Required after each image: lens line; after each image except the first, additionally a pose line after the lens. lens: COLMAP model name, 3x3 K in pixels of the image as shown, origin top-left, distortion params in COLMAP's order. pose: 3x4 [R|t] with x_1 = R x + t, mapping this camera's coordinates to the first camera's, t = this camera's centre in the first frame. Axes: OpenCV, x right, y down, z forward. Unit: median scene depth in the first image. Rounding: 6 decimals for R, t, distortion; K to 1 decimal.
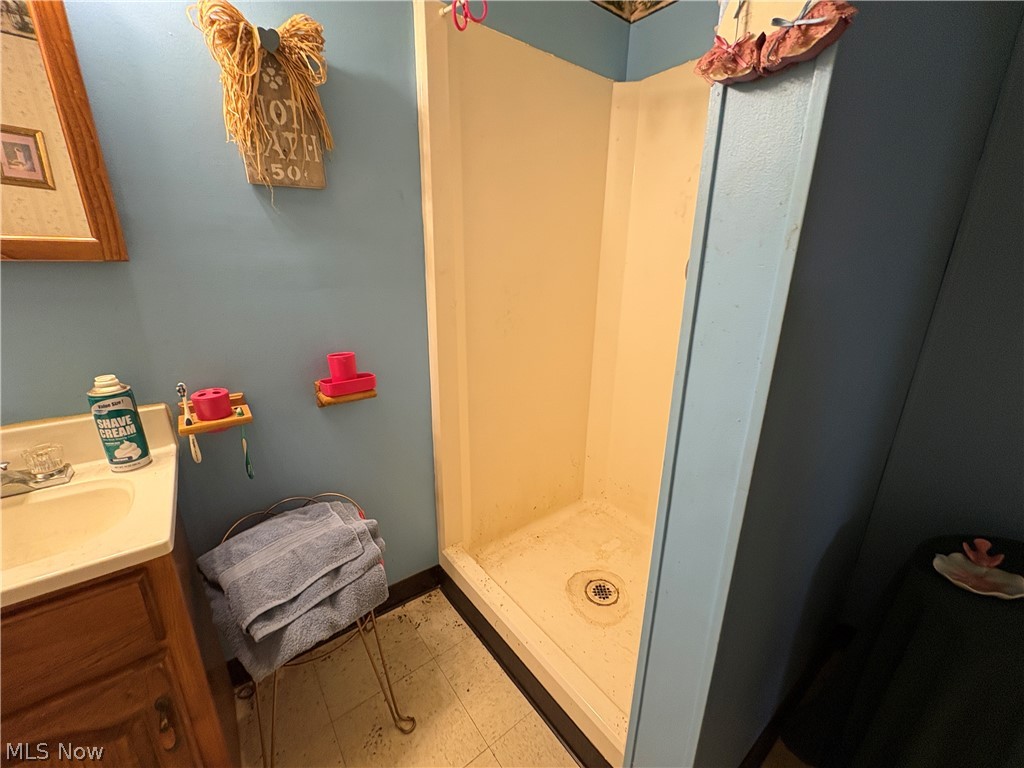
lens RADIAL K [[408.5, 0, 512.3], [0, 408.5, 383.1], [0, 0, 1]] dist [0.000418, 0.000081]
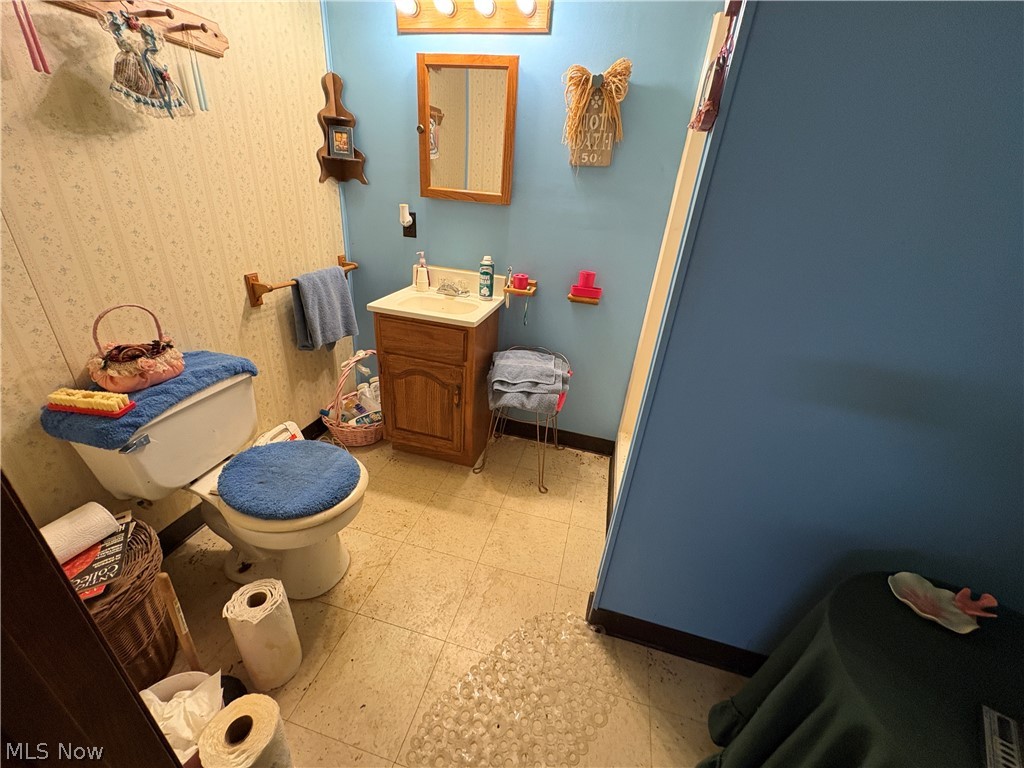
lens RADIAL K [[408.5, 0, 511.4], [0, 408.5, 386.0], [0, 0, 1]] dist [0.000418, 0.000081]
pose [[0.614443, 0.384798, -0.688760, 0.833874], [-0.295369, 0.921702, 0.251440, 0.034116], [0.731585, 0.048943, 0.679991, -0.375126]]
